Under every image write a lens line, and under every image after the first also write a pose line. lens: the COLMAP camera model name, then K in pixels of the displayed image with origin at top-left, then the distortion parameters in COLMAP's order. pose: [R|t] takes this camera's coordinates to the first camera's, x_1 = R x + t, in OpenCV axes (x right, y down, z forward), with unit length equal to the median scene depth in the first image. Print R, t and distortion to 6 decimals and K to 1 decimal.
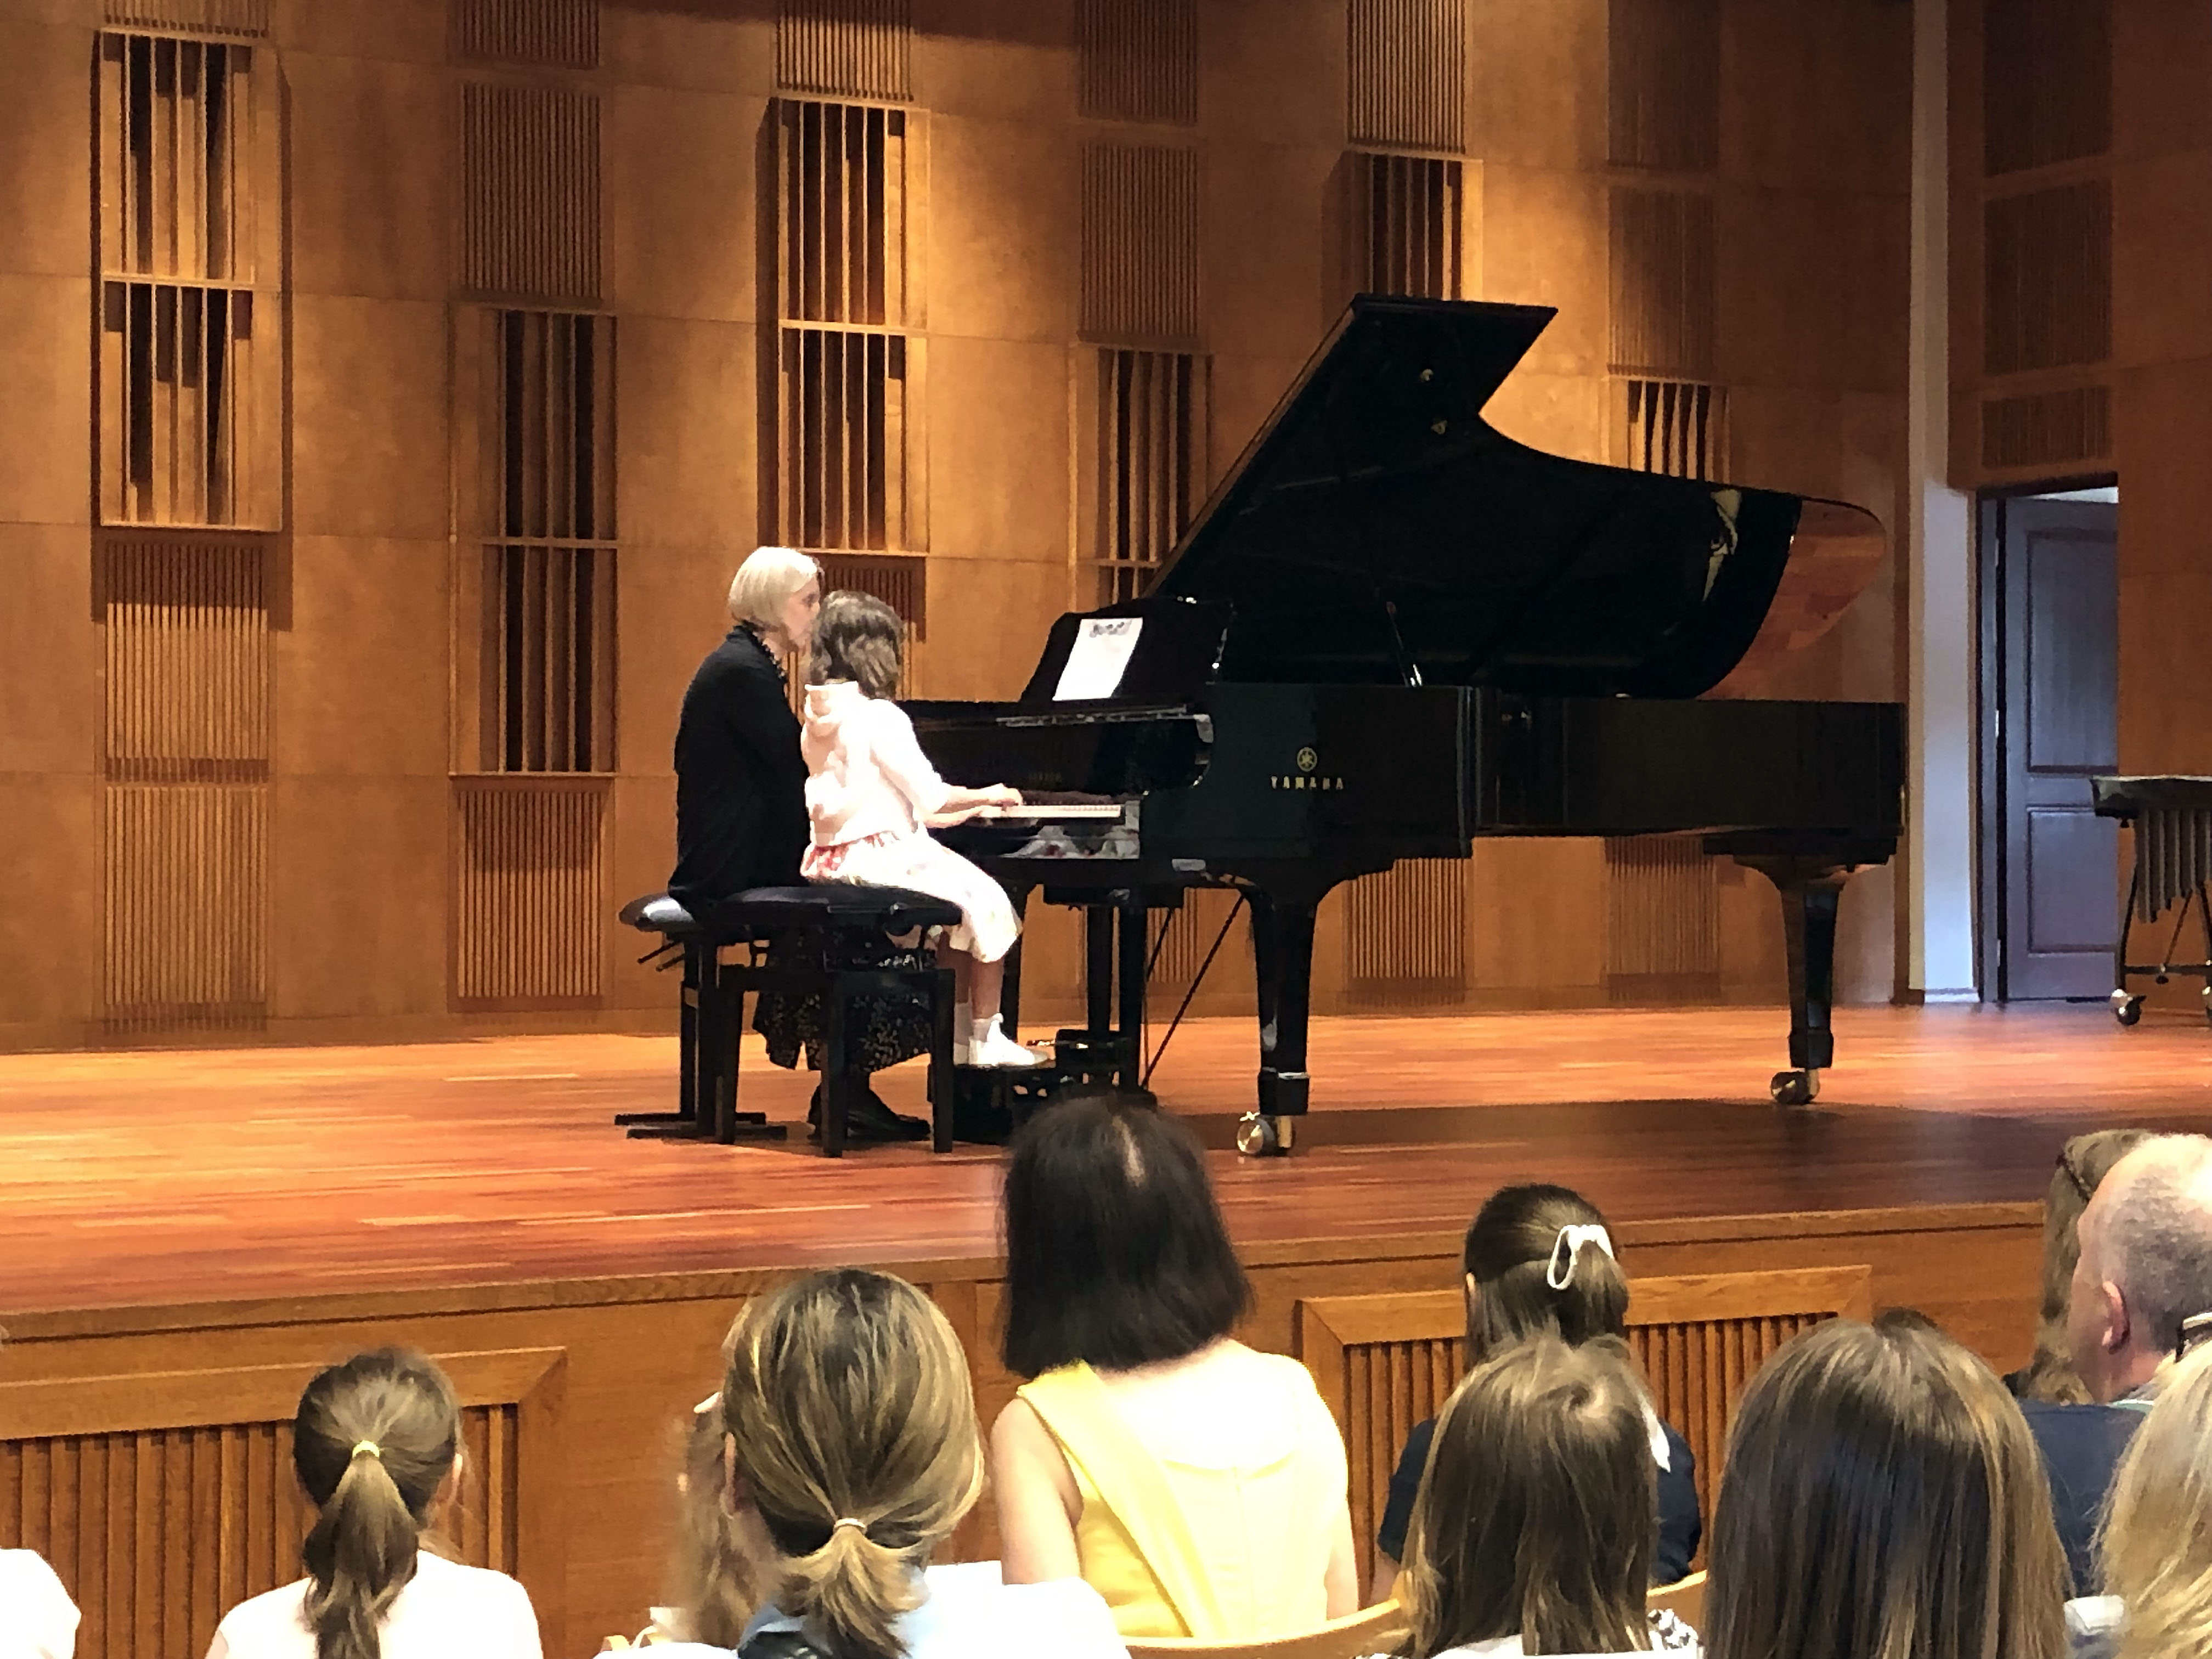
lens RADIAL K [[4239.1, 0, 1121.1], [0, 4239.1, 773.3], [0, 0, 1]] dist [0.168748, 0.000000]
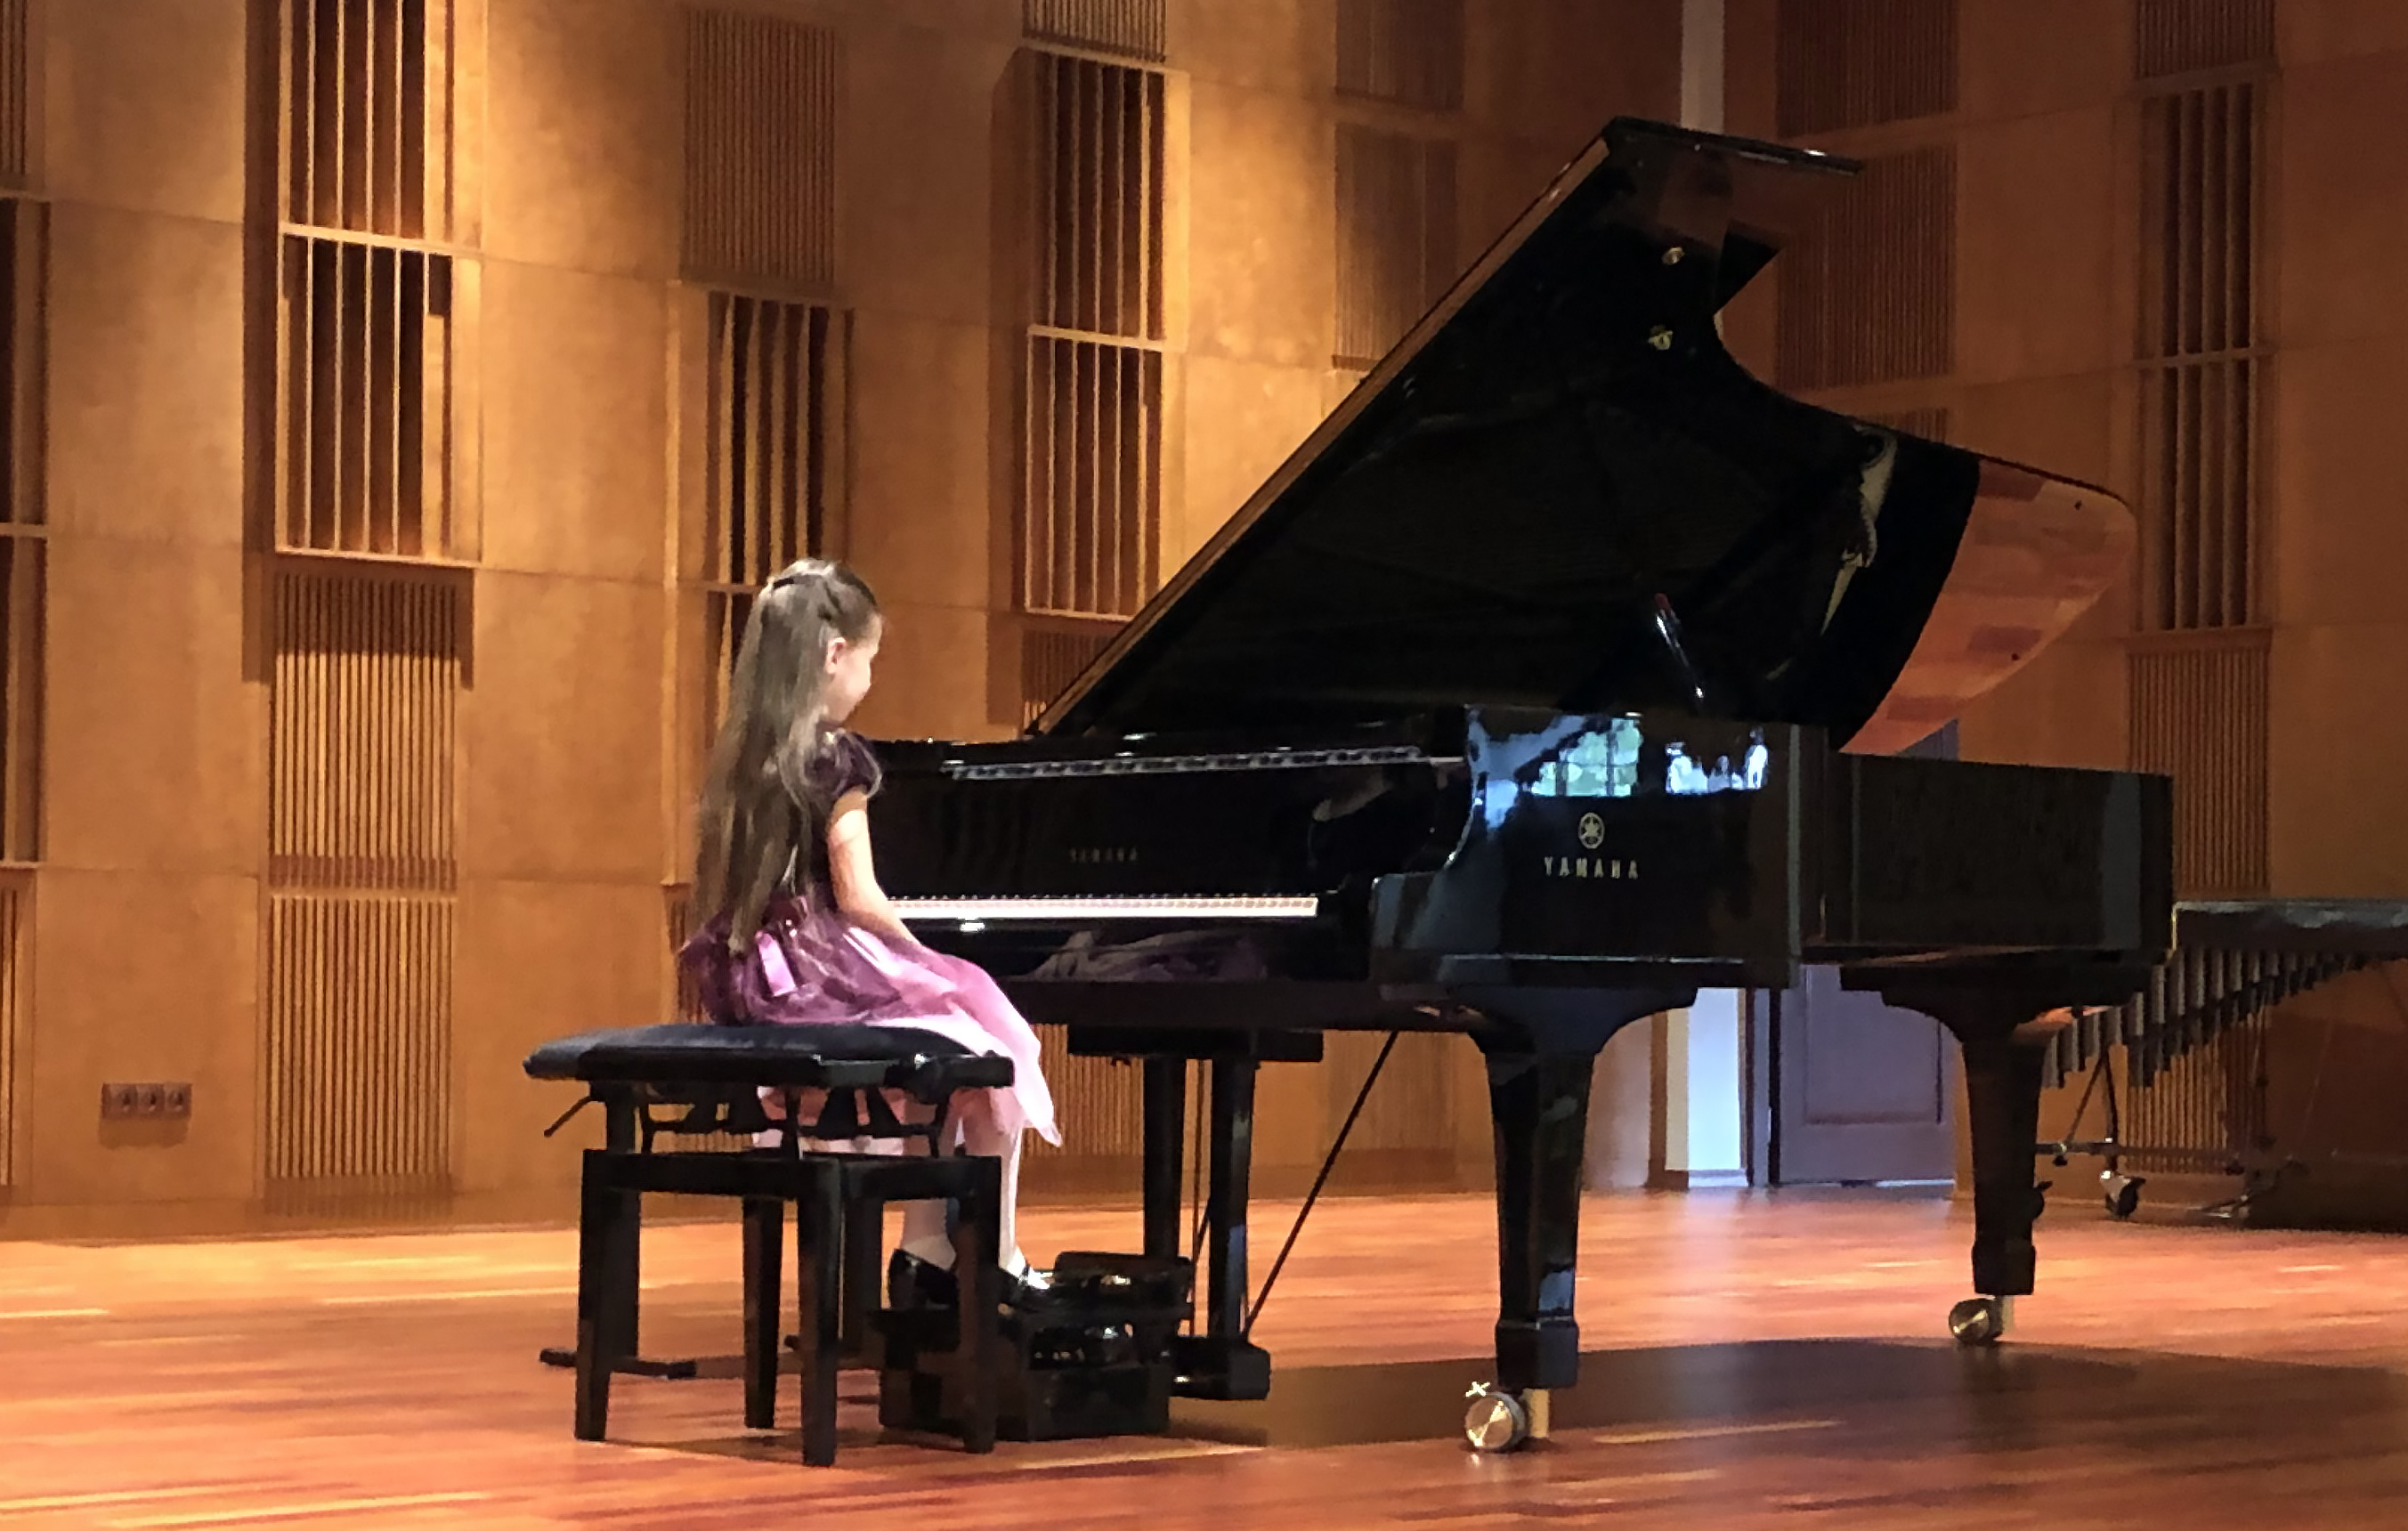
lens RADIAL K [[4807.9, 0, 1323.3], [0, 4807.9, 908.6], [0, 0, 1]] dist [0.187506, 0.000000]
pose [[0.973845, 0.014210, 0.226767, -0.093034], [-0.014077, 0.999898, -0.002207, 0.006163], [-0.226775, -0.001043, 0.973947, 0.176991]]
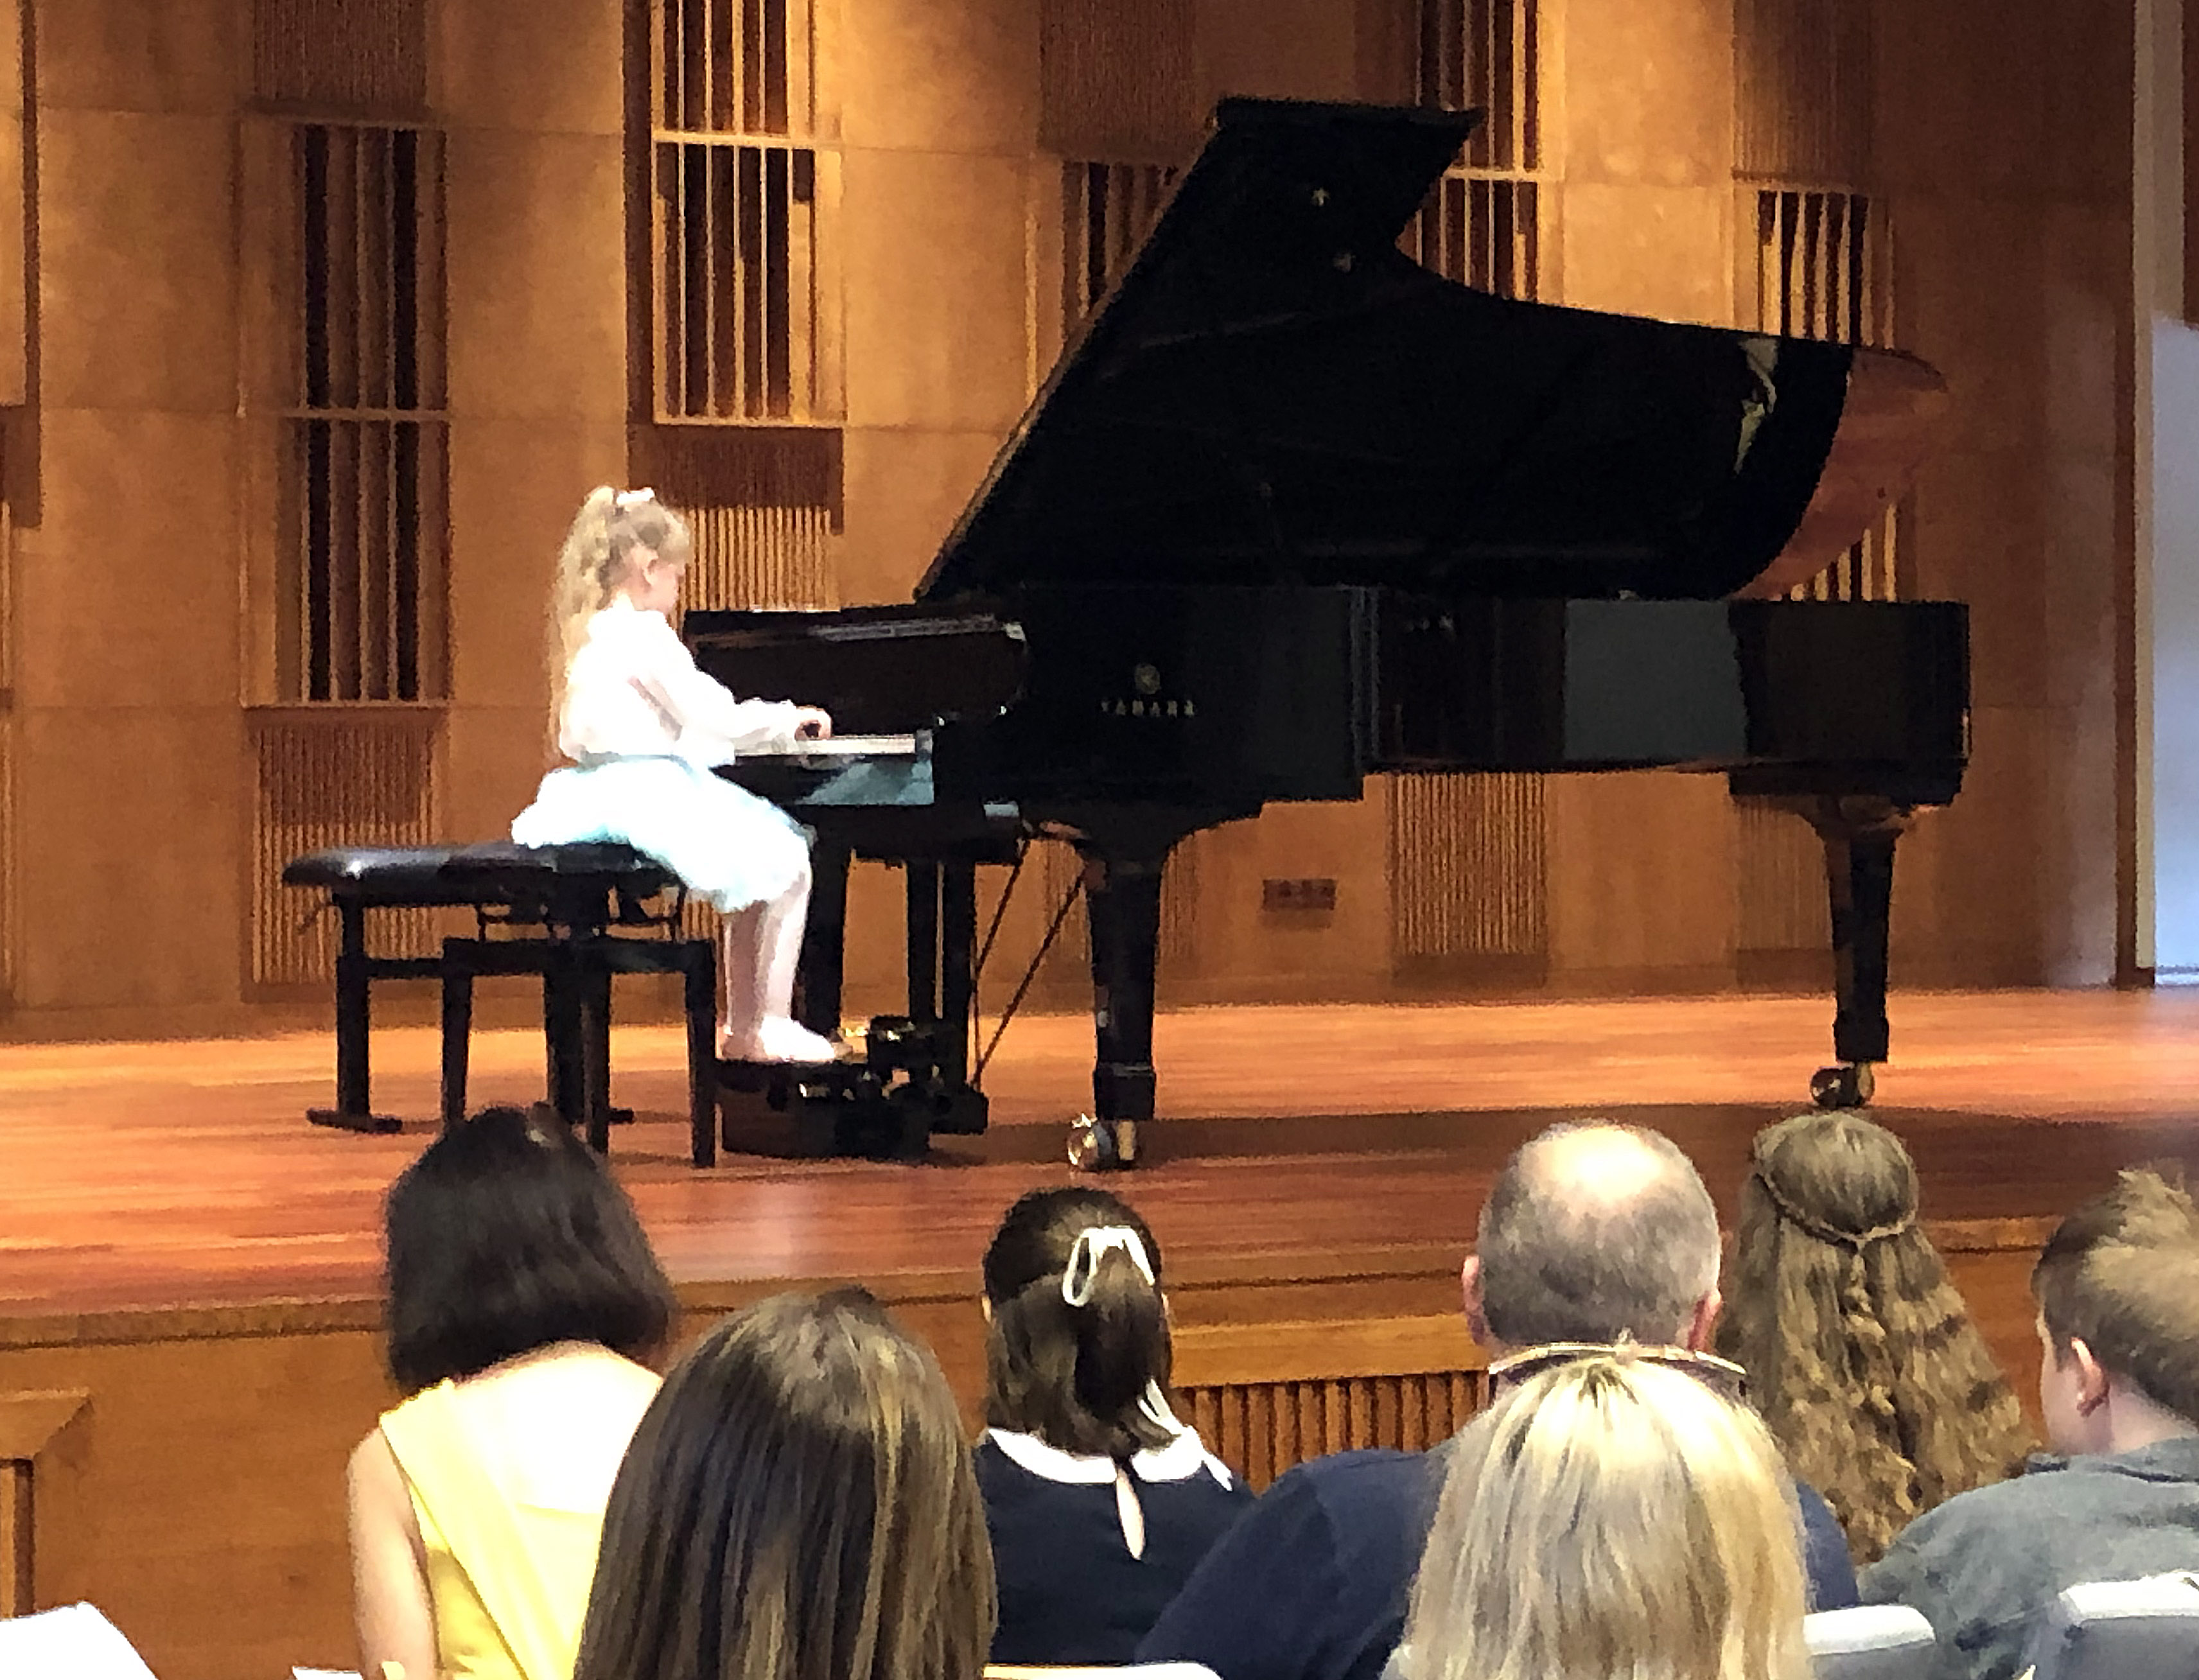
lens RADIAL K [[5486.6, 0, 974.9], [0, 5486.6, 774.3], [0, 0, 1]] dist [0.218277, 0.000000]
pose [[0.997837, -0.006403, -0.065422, 0.046607], [0.007298, 0.999883, 0.013452, 0.000328], [0.065328, -0.013900, 0.997767, -0.026839]]
